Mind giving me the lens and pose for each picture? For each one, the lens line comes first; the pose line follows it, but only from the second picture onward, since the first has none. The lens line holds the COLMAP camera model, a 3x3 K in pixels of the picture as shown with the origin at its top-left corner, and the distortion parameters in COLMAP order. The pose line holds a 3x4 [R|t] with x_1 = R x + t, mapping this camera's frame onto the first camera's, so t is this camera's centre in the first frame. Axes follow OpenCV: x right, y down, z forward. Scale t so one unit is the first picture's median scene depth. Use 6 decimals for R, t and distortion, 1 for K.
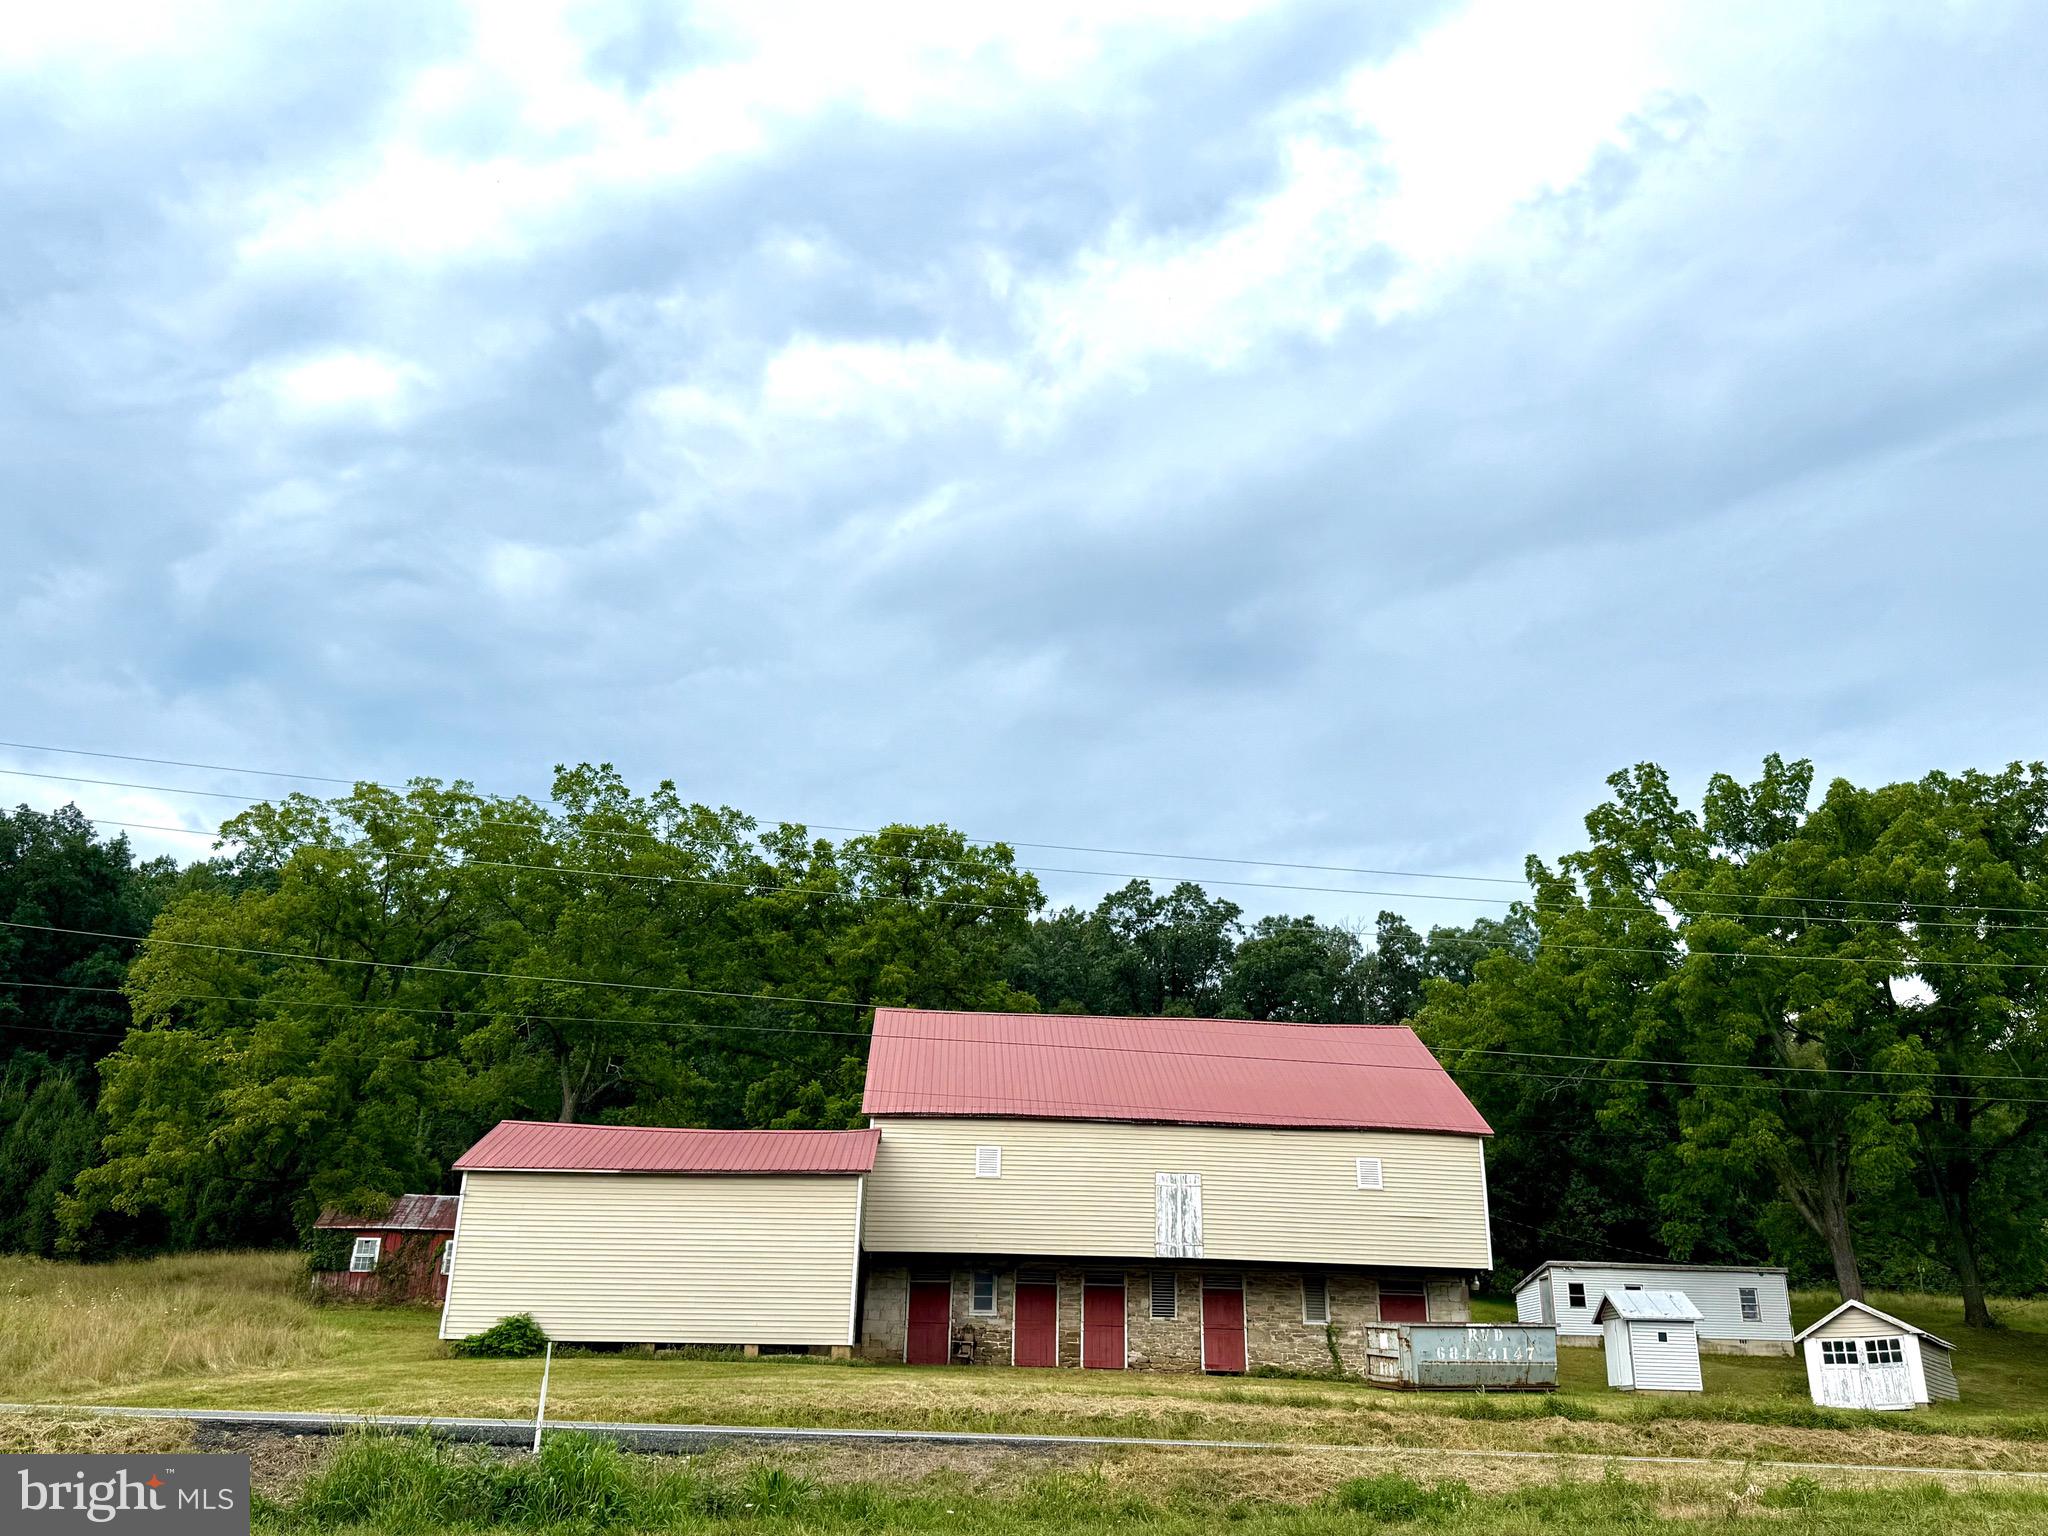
lens RADIAL K [[1661.5, 0, 1028.1], [0, 1661.5, 756.5], [0, 0, 1]] dist [-0.004657, -0.007048]
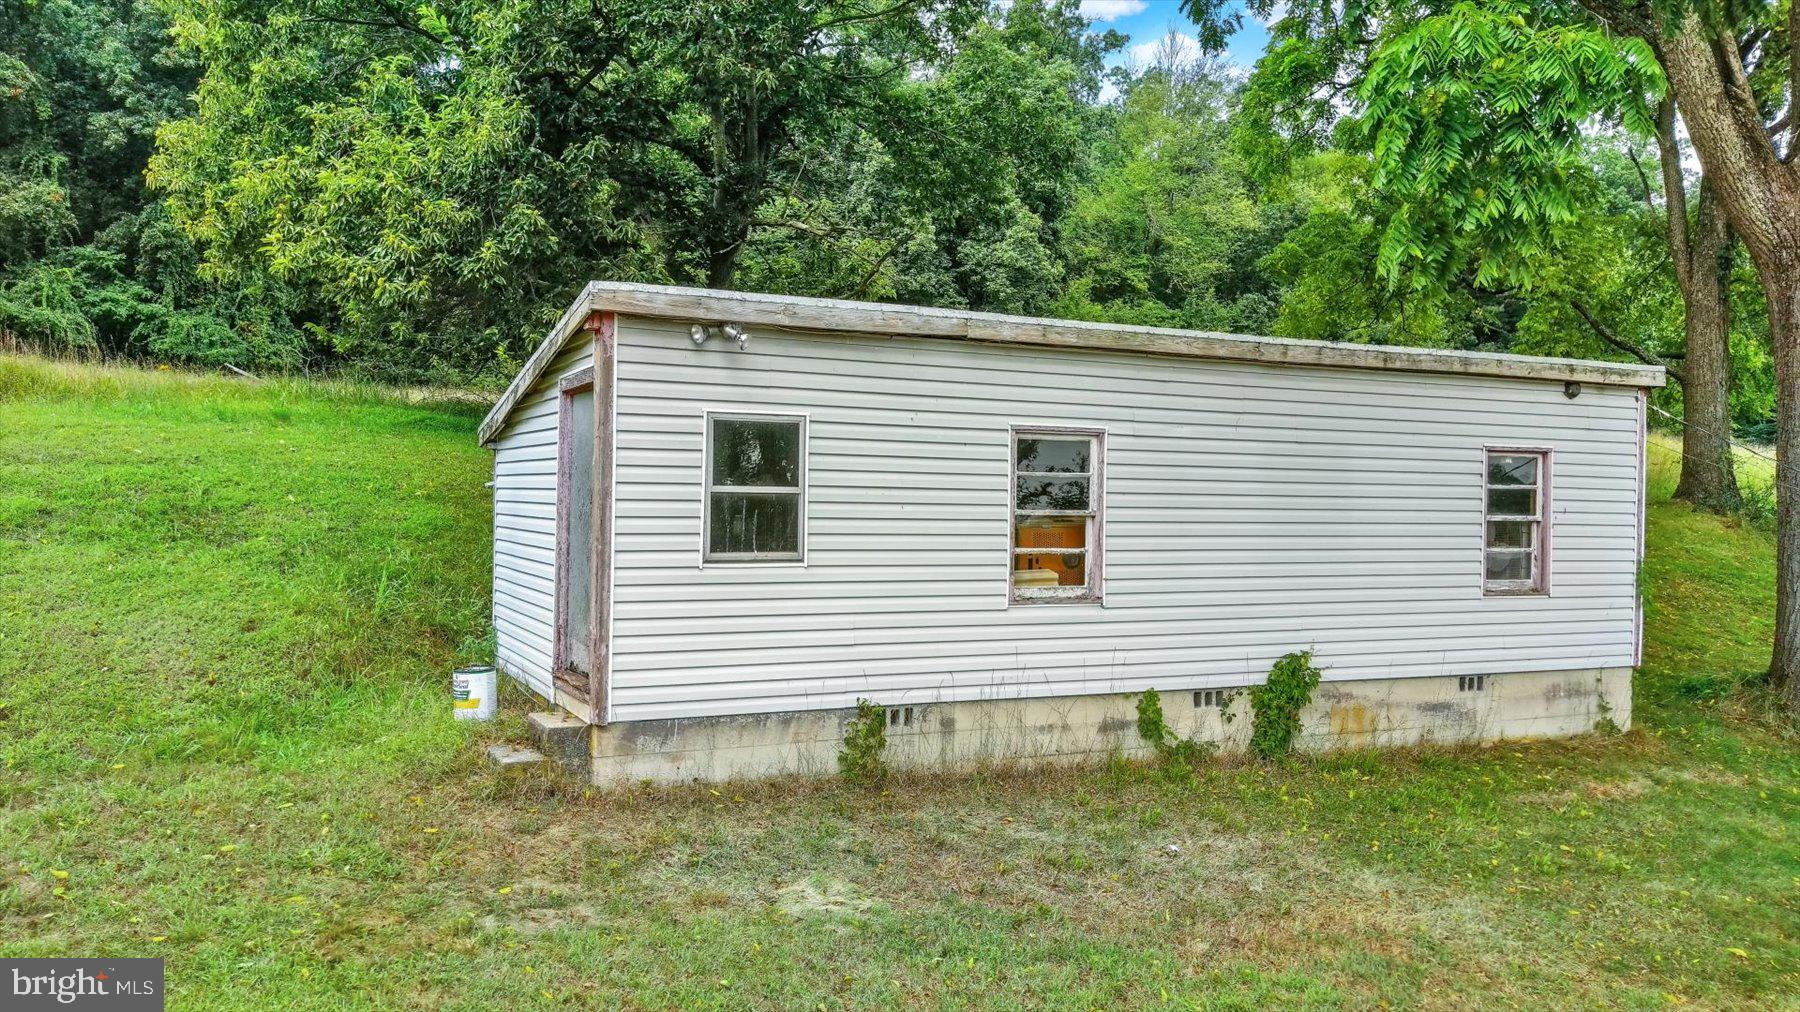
lens RADIAL K [[1404.8, 0, 897.7], [0, 1404.8, 505.4], [0, 0, 1]] dist [0.005927, -0.006099]
pose [[0.937818, -0.008620, 0.347020, 0.360658], [-0.129870, 0.918378, 0.373785, 0.331351], [-0.321918, -0.395610, 0.860152, 1.065994]]
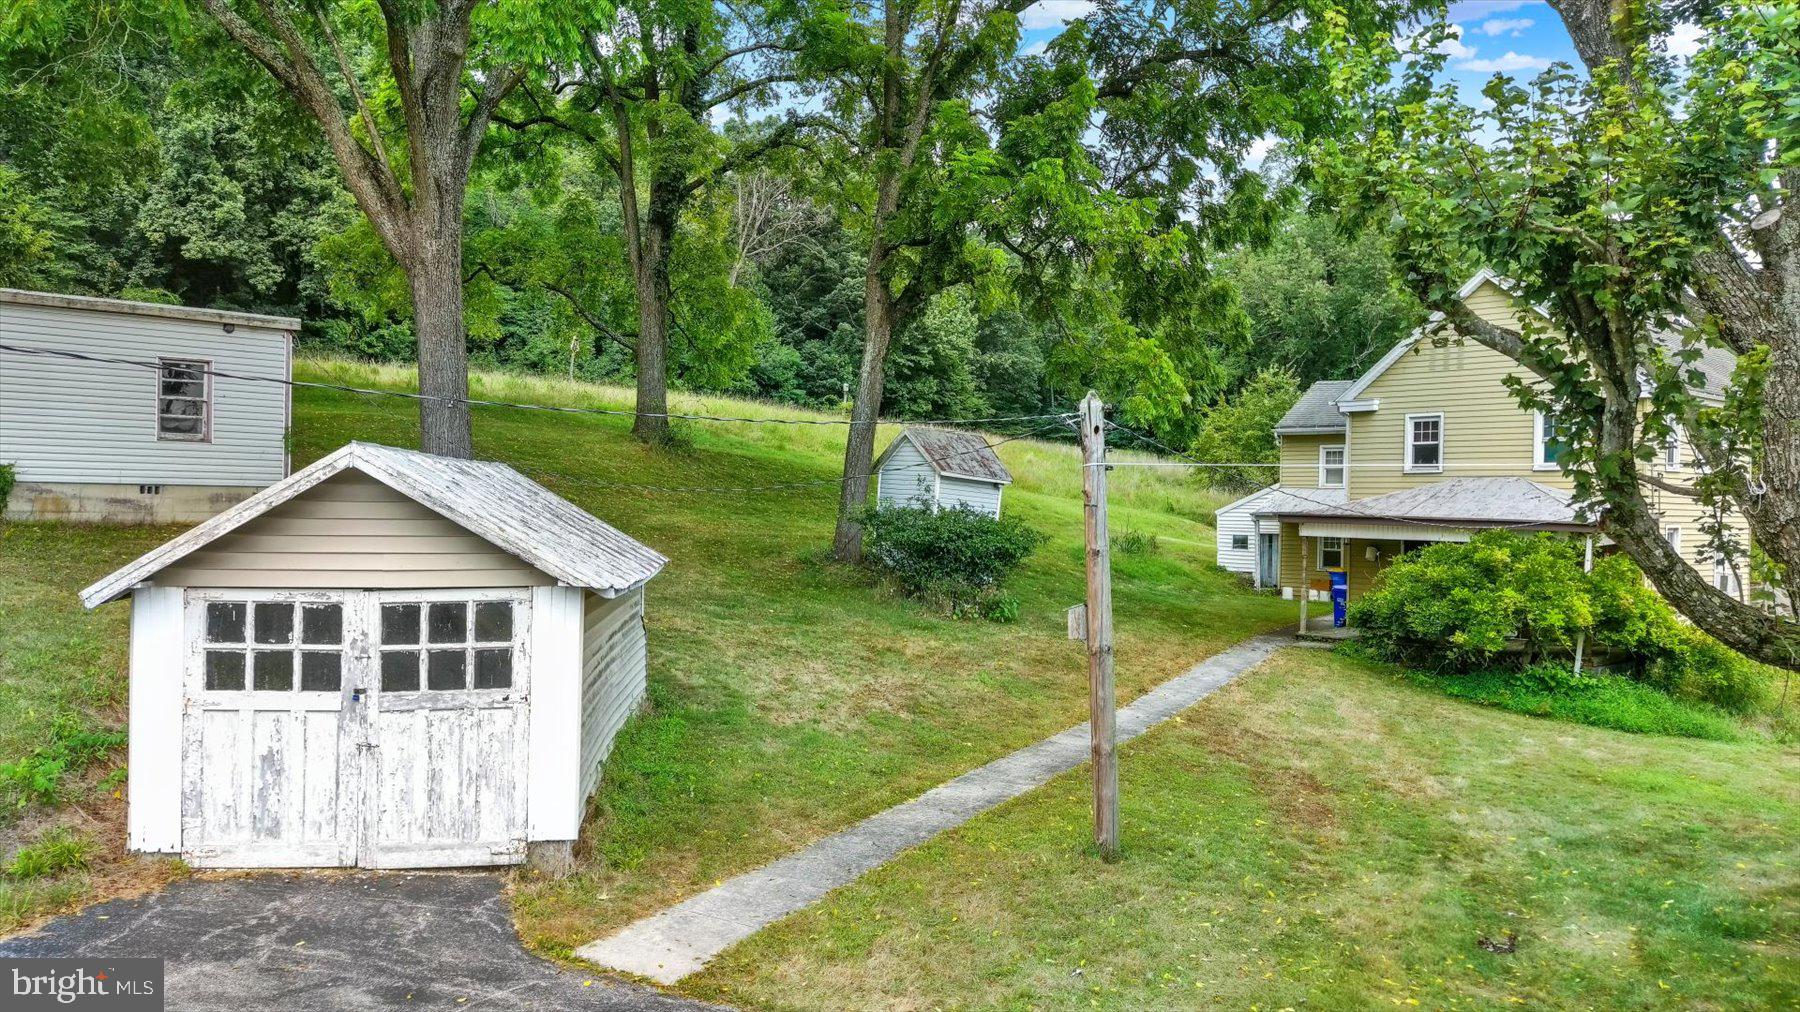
lens RADIAL K [[1404.8, 0, 916.3], [0, 1404.8, 510.3], [0, 0, 1]] dist [0.005927, -0.006099]
pose [[0.746743, -0.009641, 0.665043, 0.422014], [-0.265019, 0.912777, 0.310809, 0.252014], [-0.610033, -0.408343, 0.679055, 0.808662]]
